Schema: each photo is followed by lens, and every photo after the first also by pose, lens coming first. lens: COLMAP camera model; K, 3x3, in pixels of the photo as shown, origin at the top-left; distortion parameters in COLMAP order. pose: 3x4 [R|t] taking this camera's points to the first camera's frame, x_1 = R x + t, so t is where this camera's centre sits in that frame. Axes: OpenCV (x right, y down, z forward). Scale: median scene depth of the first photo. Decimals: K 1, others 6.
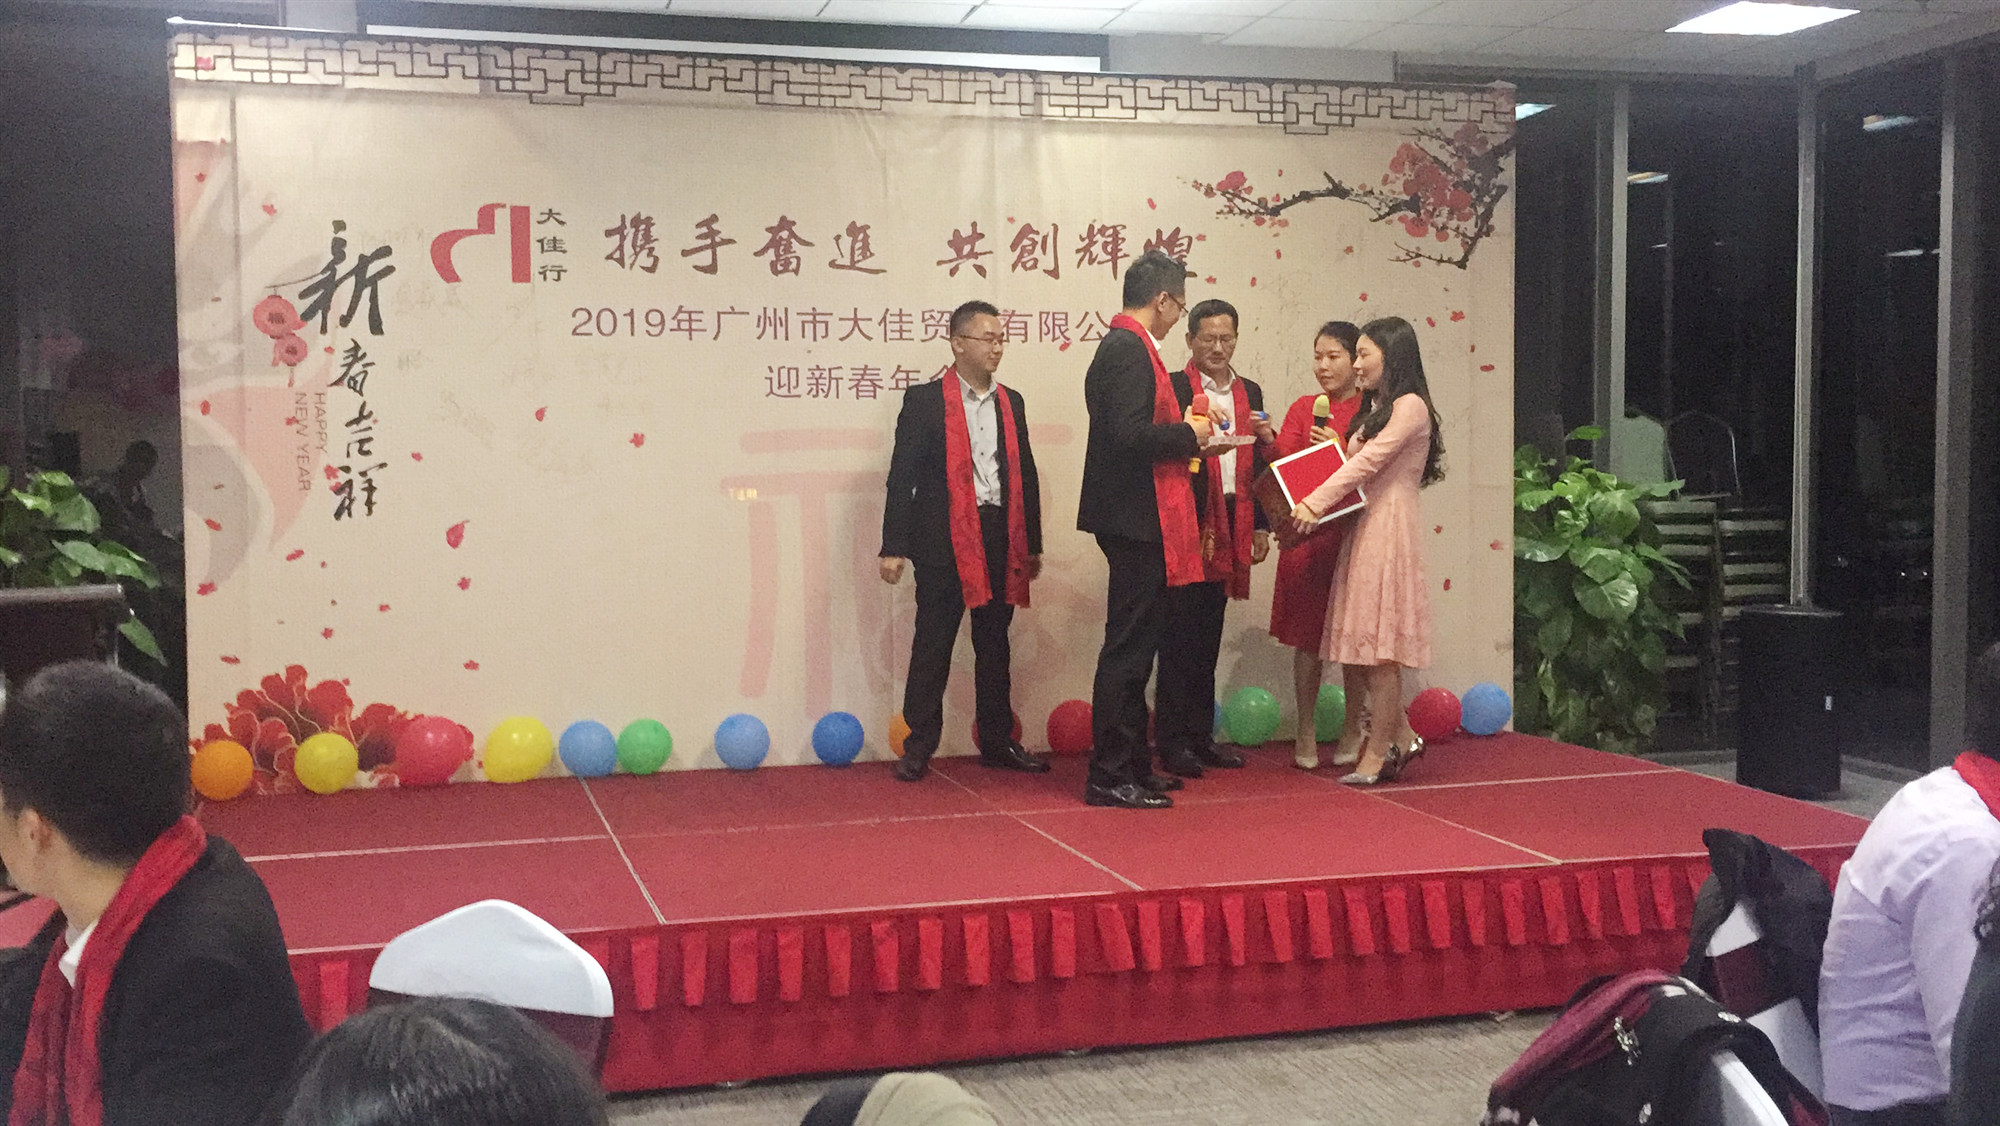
lens RADIAL K [[2096.9, 0, 1010.6], [0, 2096.9, 541.5], [0, 0, 1]] dist [0.061885, 0.000000]
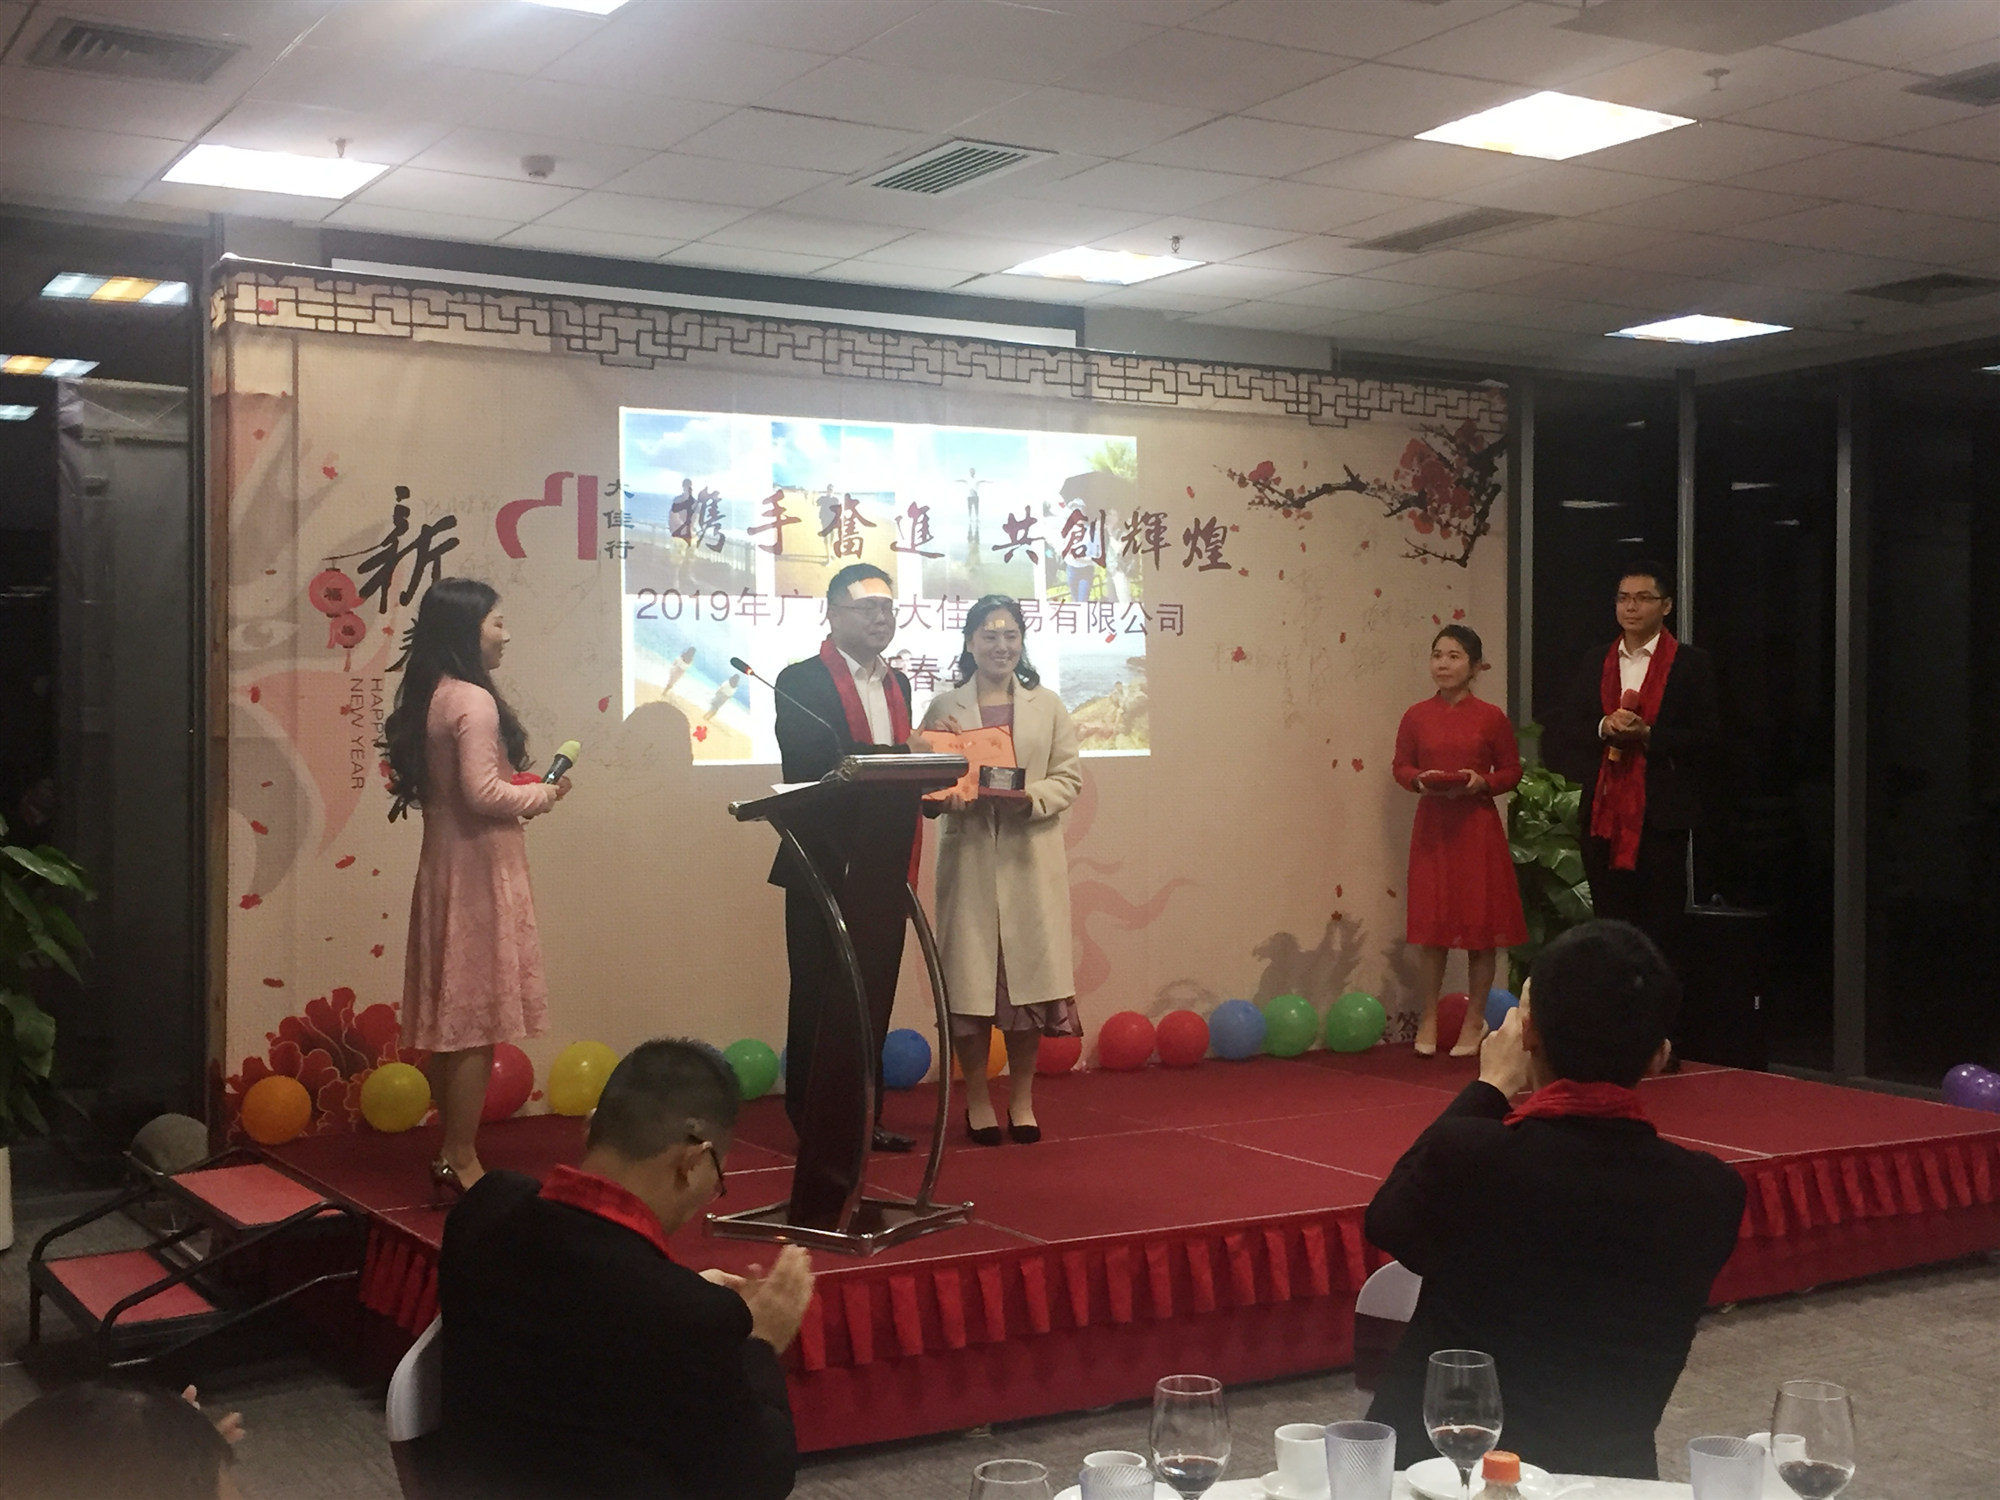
lens RADIAL K [[2483.3, 0, 1011.6], [0, 2483.3, 728.2], [0, 0, 1]] dist [0.060397, 0.000000]
pose [[0.965294, 0.010620, 0.260948, -0.327693], [0.000480, 0.999099, -0.042437, -0.004843], [-0.261164, 0.041090, 0.964420, -0.075715]]
